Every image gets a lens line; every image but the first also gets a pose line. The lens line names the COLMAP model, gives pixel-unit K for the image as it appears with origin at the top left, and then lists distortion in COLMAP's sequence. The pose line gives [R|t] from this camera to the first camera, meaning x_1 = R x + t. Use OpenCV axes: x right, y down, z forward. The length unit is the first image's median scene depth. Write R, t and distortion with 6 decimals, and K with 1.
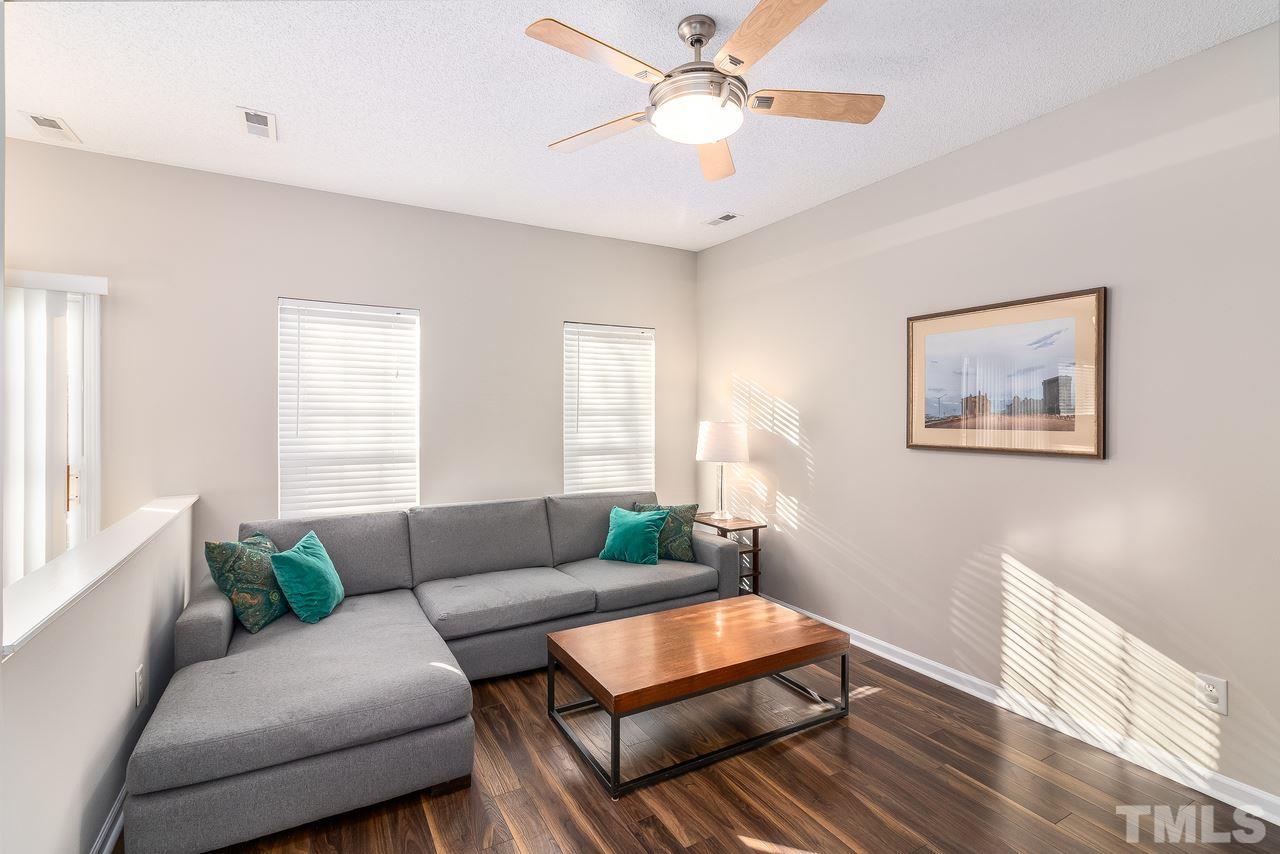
lens RADIAL K [[586.0, 0, 641.3], [0, 586.0, 420.5], [0, 0, 1]] dist [0.002866, 0.000277]
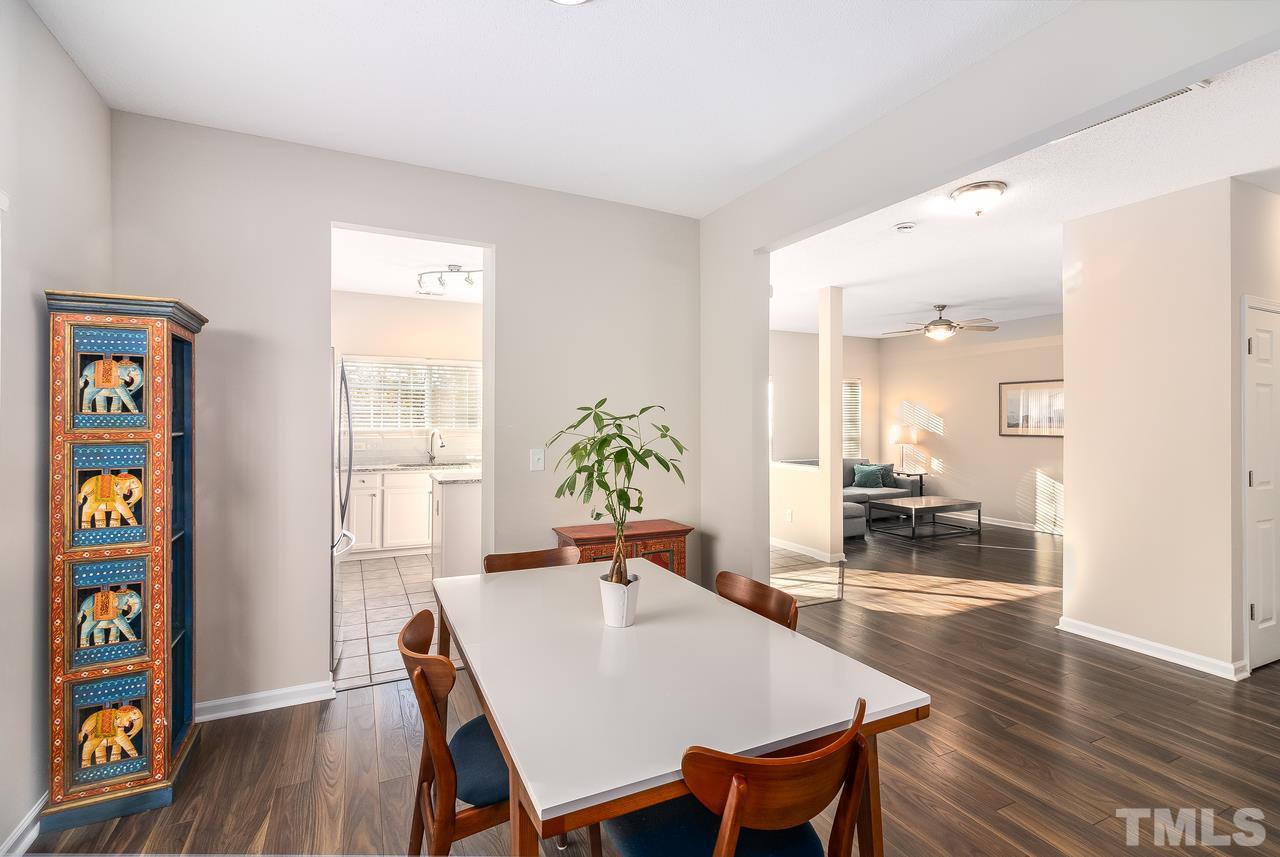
lens RADIAL K [[586.0, 0, 637.1], [0, 586.0, 425.5], [0, 0, 1]] dist [0.002866, 0.000277]
pose [[0.994539, -0.000606, -0.104360, -0.789101], [0.000743, 0.999999, 0.001272, -0.002285], [0.104359, -0.001343, 0.994539, -1.585875]]
